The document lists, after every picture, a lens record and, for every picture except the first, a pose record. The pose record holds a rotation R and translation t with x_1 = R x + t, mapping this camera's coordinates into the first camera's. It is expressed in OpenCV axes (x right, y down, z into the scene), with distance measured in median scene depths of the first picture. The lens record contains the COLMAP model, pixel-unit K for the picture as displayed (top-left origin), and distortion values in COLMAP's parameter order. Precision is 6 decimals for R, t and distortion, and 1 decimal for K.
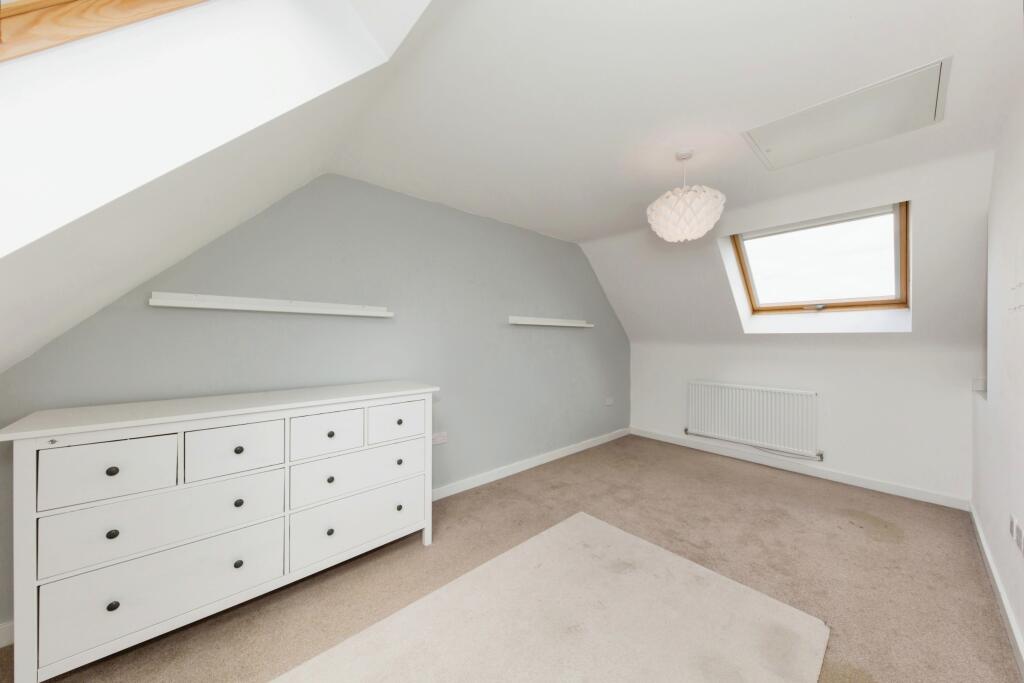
lens RADIAL K [[360.3, 0, 508.1], [0, 360.3, 337.5], [0, 0, 1]] dist [0.000414, -0.000653]
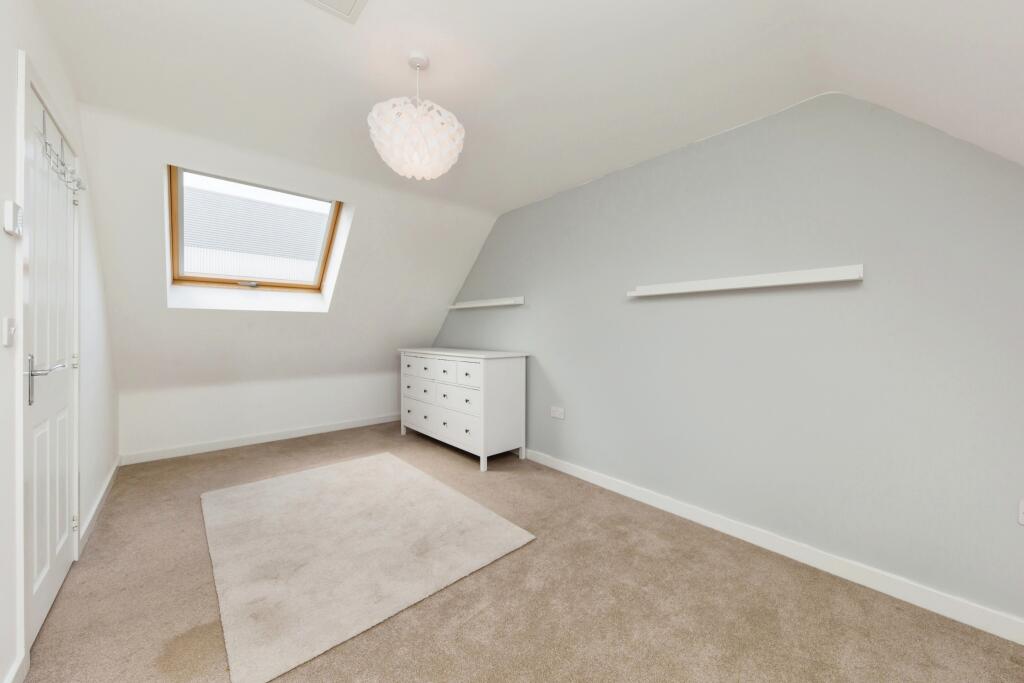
lens RADIAL K [[360.3, 0, 513.1], [0, 360.3, 336.7], [0, 0, 1]] dist [0.000414, -0.000653]
pose [[-0.007021, 0.009929, -0.999926, 1.261674], [-0.008047, 0.999918, 0.009985, 0.061759], [0.999943, 0.008116, -0.006941, 1.255475]]
